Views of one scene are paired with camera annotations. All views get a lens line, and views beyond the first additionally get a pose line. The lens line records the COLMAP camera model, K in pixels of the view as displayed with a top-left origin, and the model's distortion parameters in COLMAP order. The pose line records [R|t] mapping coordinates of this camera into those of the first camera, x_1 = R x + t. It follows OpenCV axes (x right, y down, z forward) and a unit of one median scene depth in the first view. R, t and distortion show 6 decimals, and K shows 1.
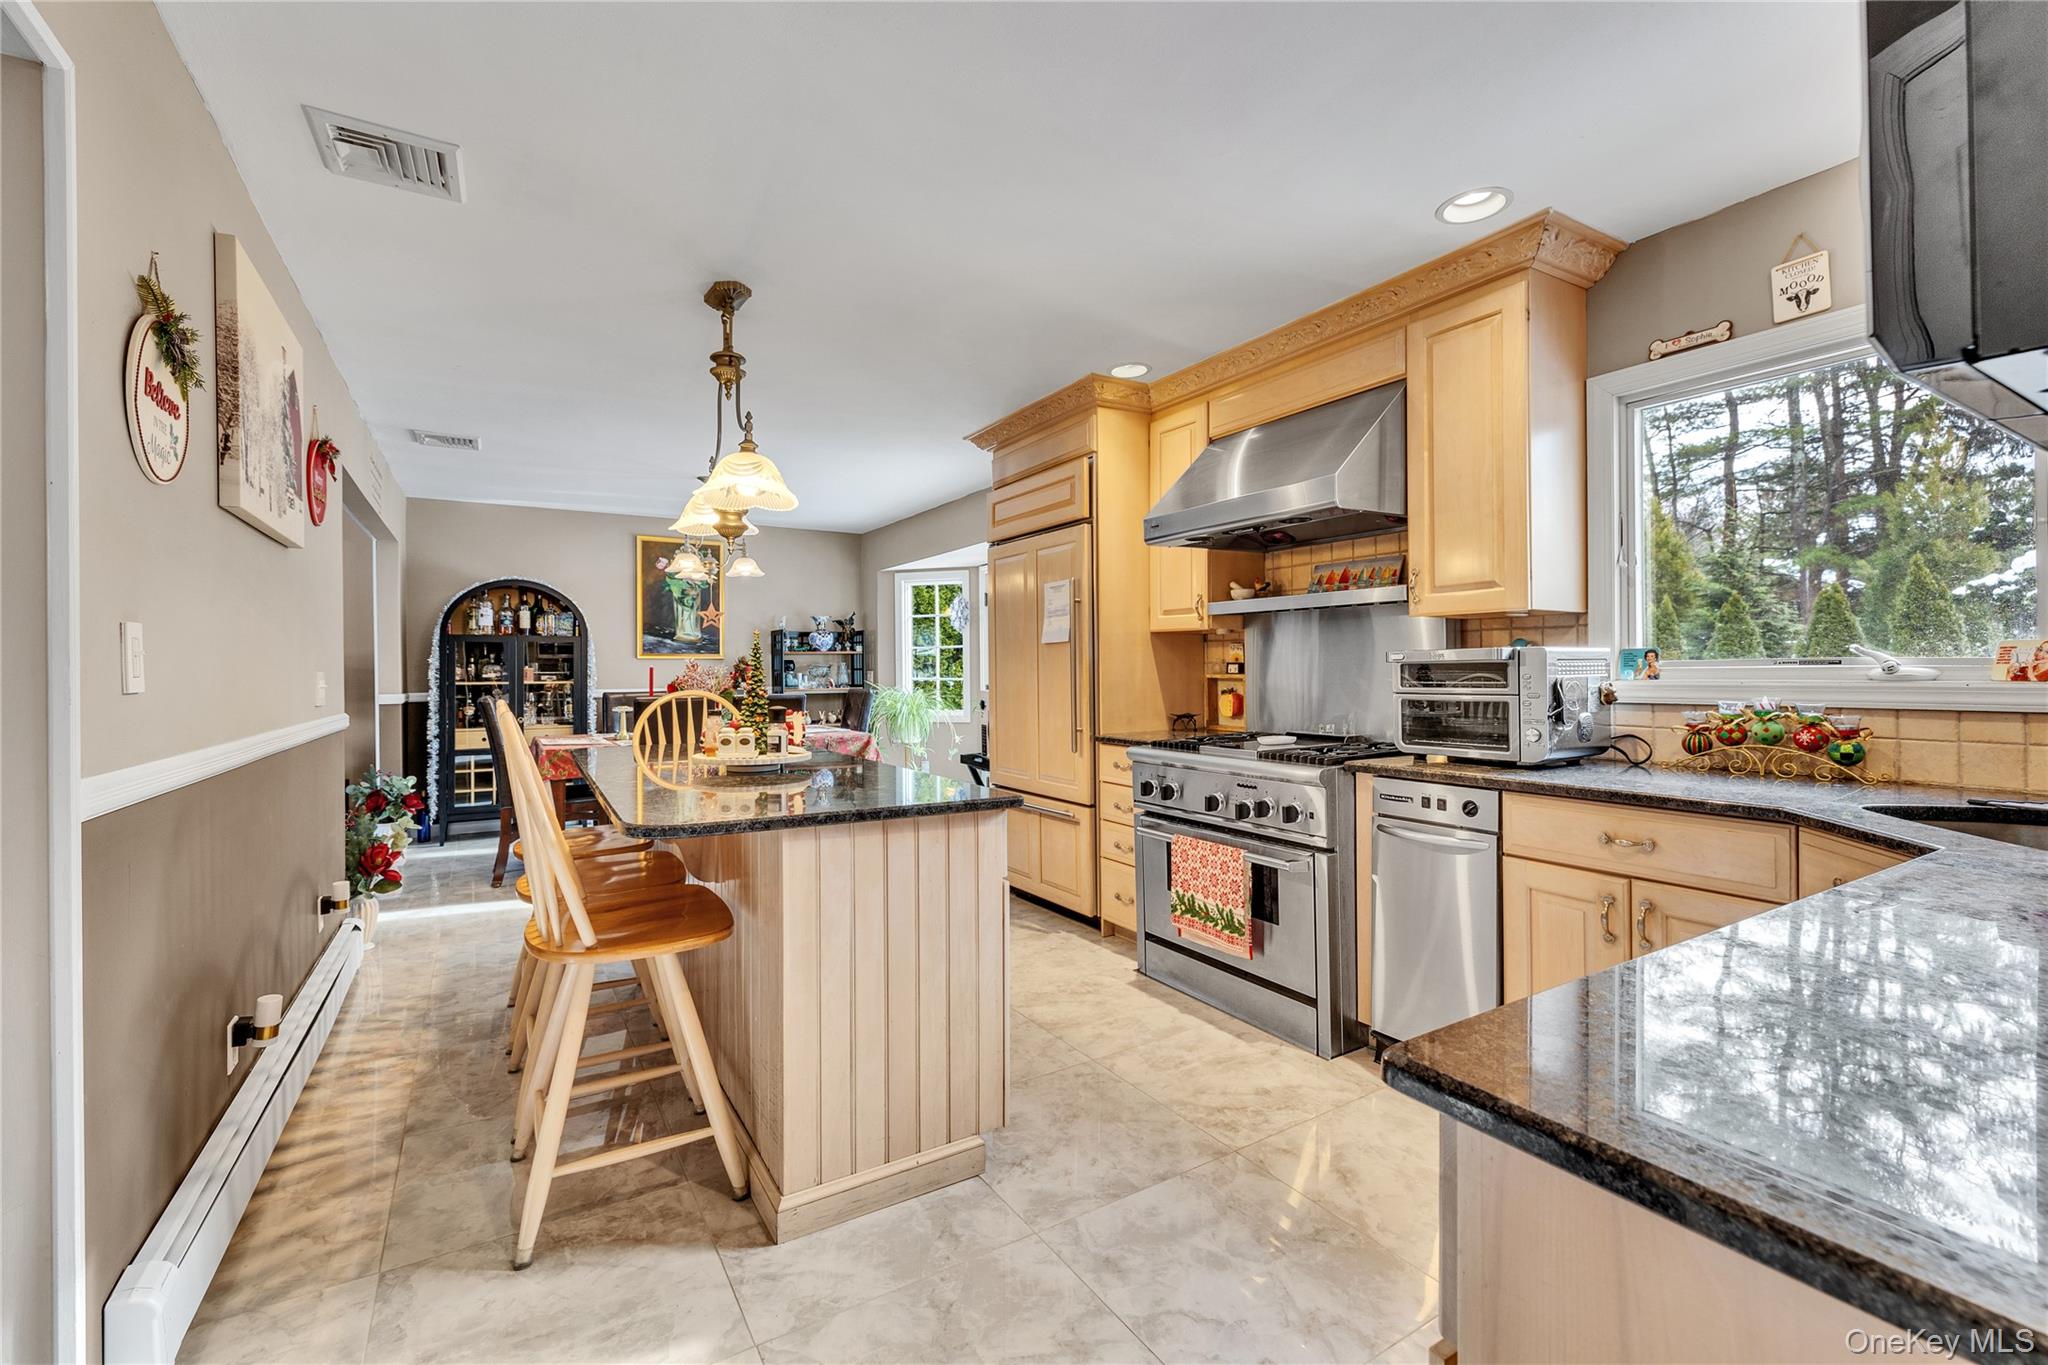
lens RADIAL K [[864.4, 0, 1014.7], [0, 864.4, 672.8], [0, 0, 1]] dist [-0.001422, 0.000271]
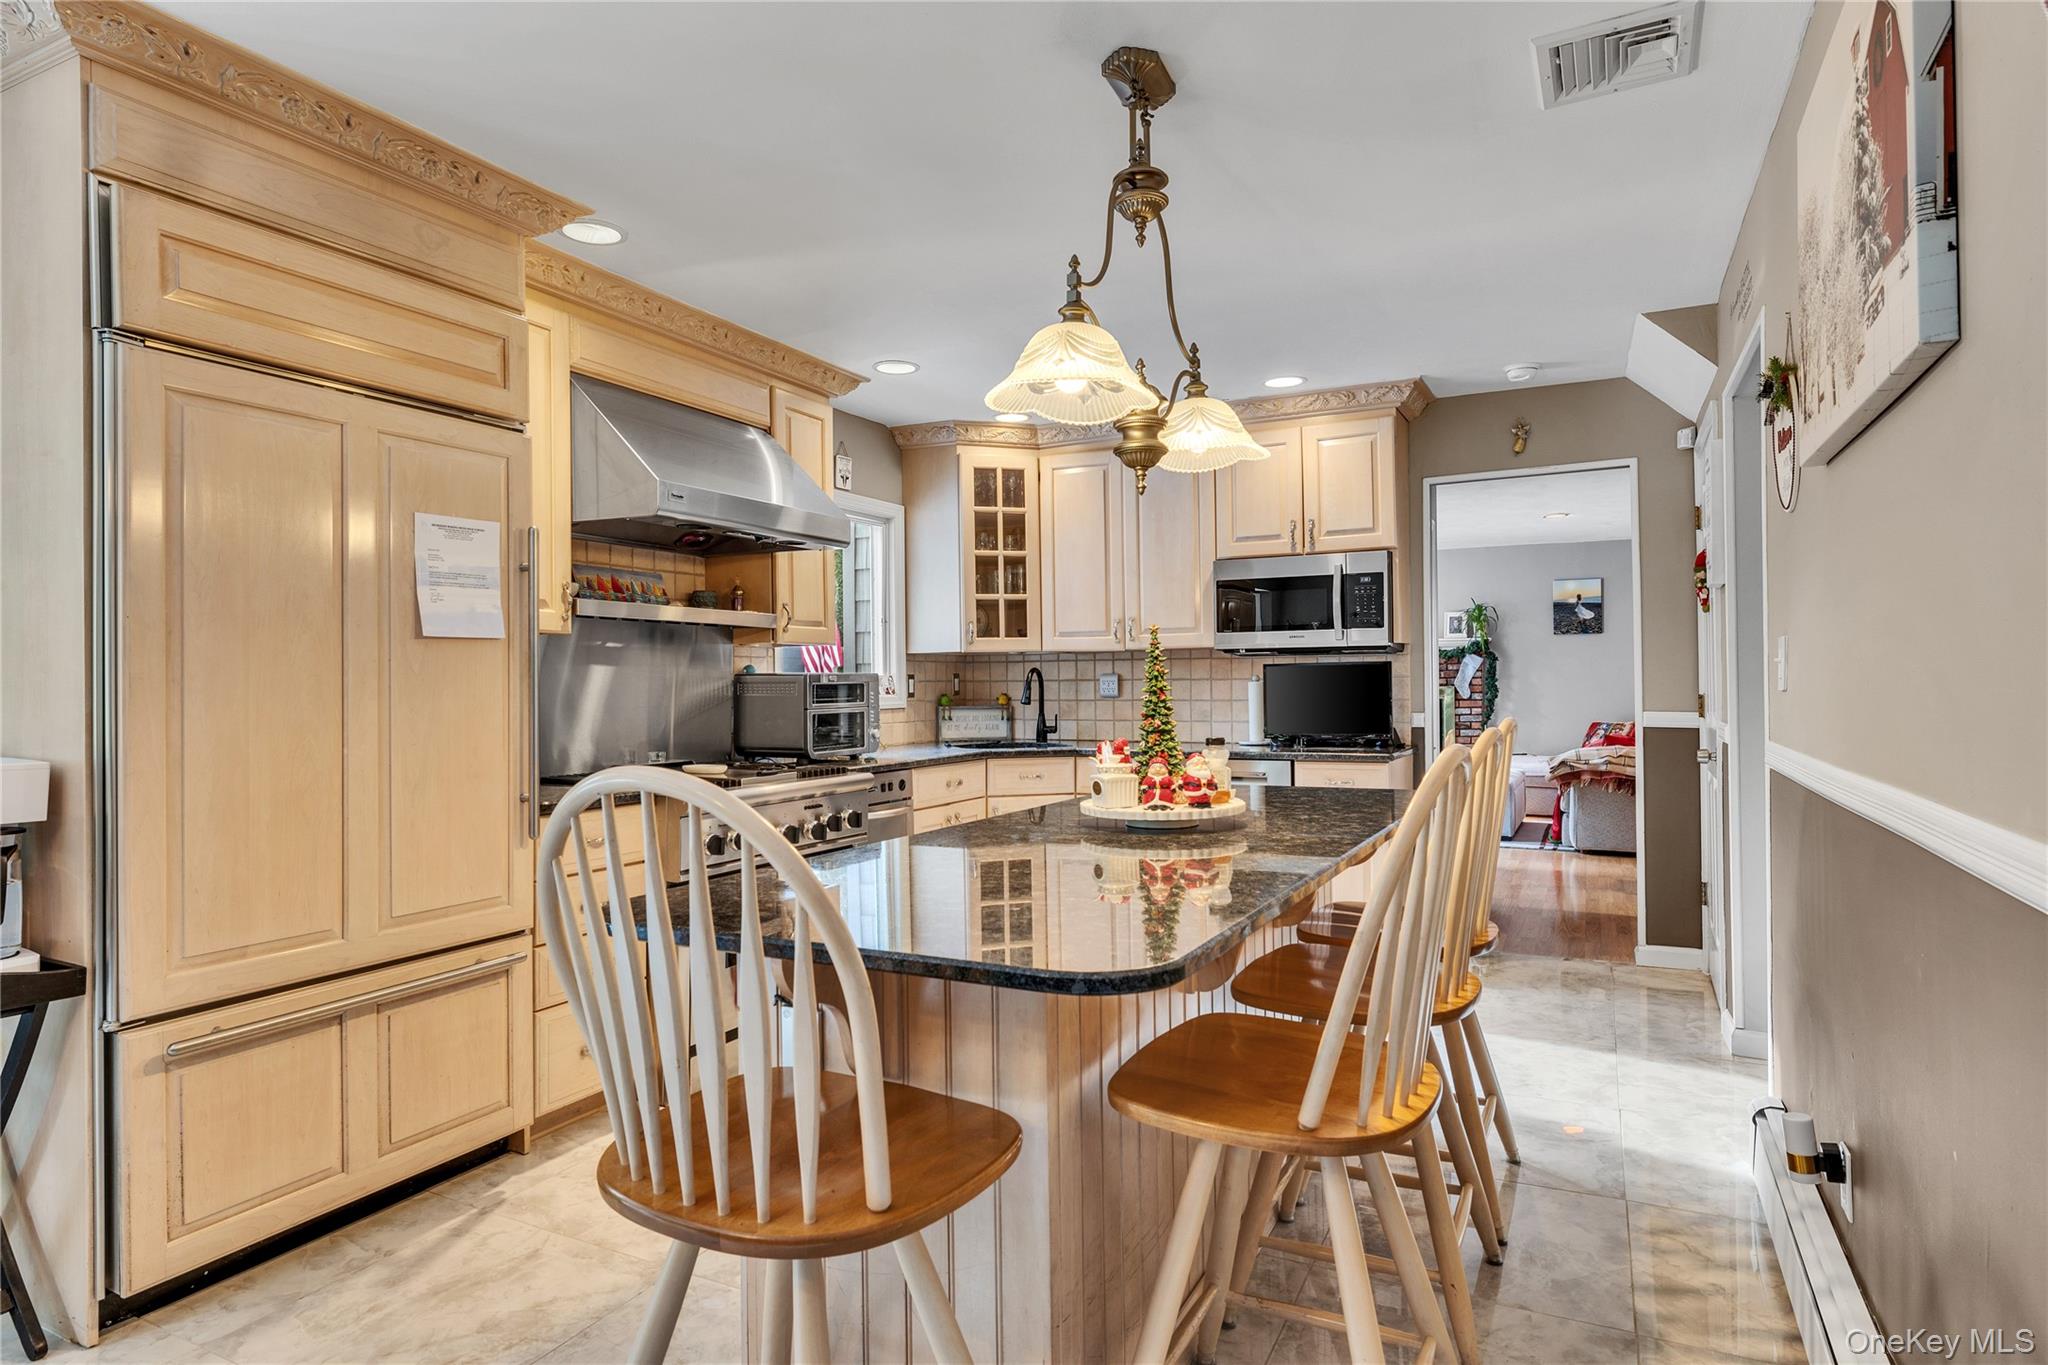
lens RADIAL K [[1131.7, 0, 1030.6], [0, 1131.7, 680.1], [0, 0, 1]] dist [-0.000155, -0.000826]
pose [[-0.533963, 0.015582, 0.845364, -0.731086], [0.016801, 0.999828, -0.007817, 0.000793], [-0.845341, 0.010029, -0.534133, 1.130376]]
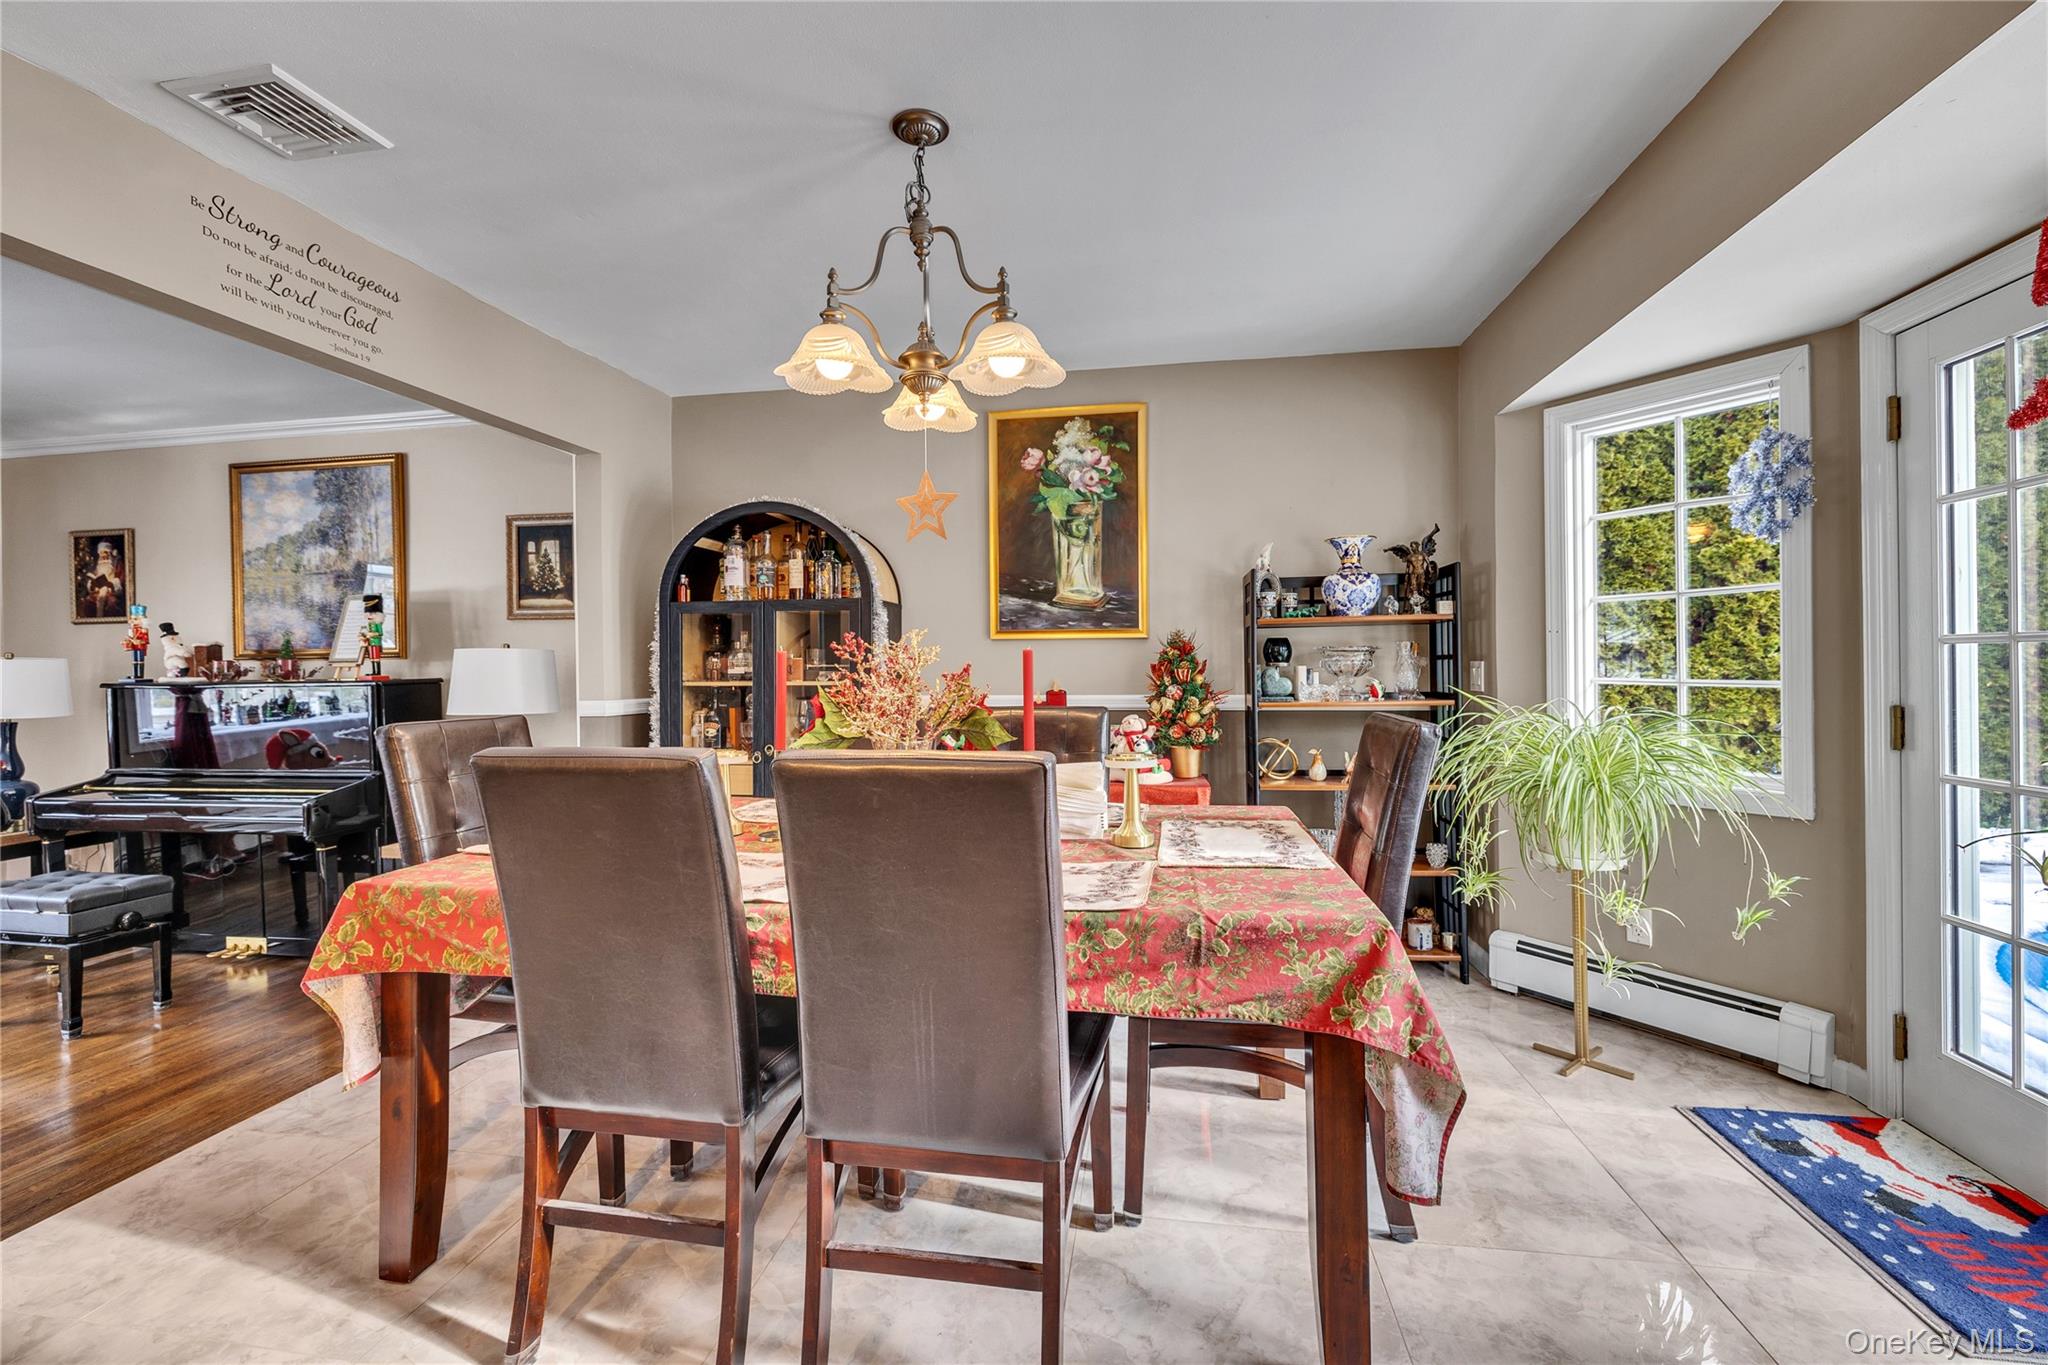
lens RADIAL K [[864.4, 0, 1015.3], [0, 864.4, 669.3], [0, 0, 1]] dist [-0.001422, 0.000271]
pose [[0.756869, 0.002114, -0.653563, -0.129654], [0.001748, 0.999985, 0.005259, -0.001127], [0.653564, -0.005123, 0.756854, 1.104059]]
